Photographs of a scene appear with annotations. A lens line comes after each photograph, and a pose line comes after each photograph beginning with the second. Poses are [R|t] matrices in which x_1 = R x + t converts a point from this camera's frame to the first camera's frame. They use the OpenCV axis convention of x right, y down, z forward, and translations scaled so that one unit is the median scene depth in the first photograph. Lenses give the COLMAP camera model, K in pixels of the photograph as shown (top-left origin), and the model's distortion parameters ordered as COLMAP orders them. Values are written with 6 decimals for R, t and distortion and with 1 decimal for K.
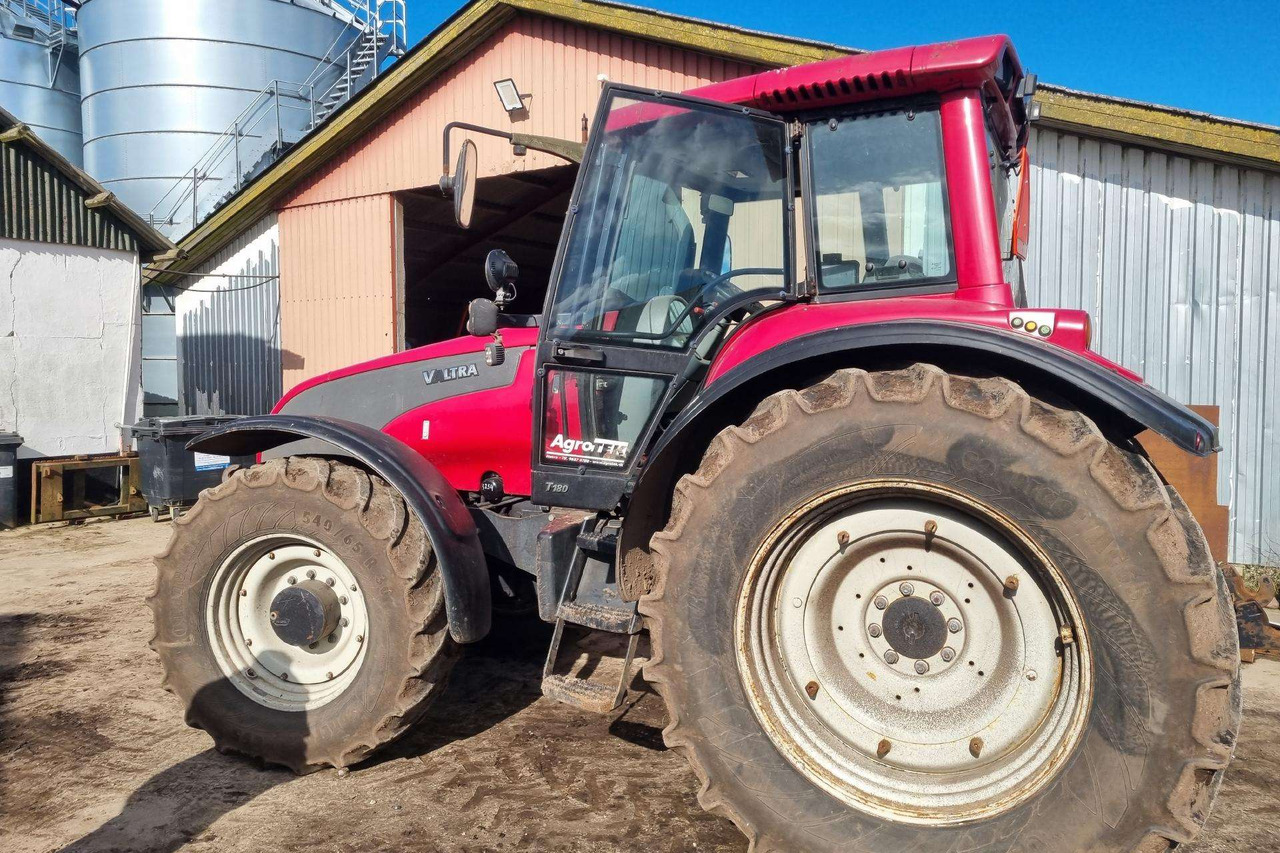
lens RADIAL K [[1022.0, 0, 640.0], [0, 1022.0, 426.5], [0, 0, 1]] dist [-0.170353, 0.167946]
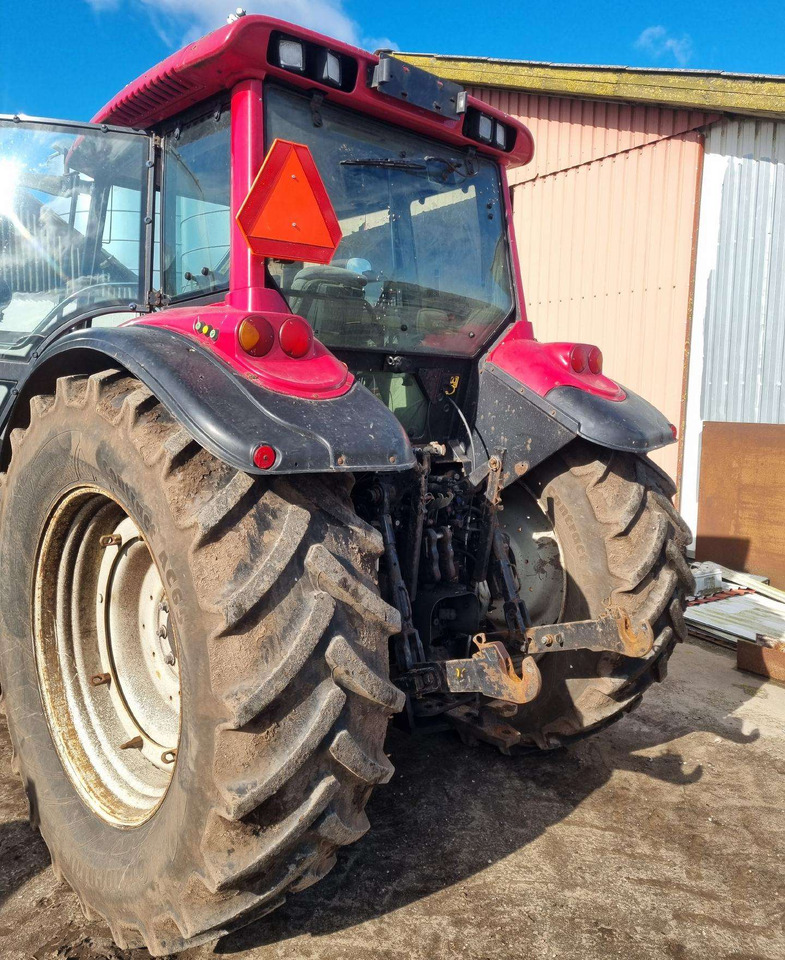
lens RADIAL K [[843.2, 0, 392.0], [0, 843.2, 527.7], [0, 0, 1]] dist [-0.040199, -0.009301]
pose [[0.941277, 0.048010, -0.334205, 0.748482], [-0.017470, 0.995438, 0.093795, 0.009844], [0.337184, -0.082448, 0.937822, 0.275987]]
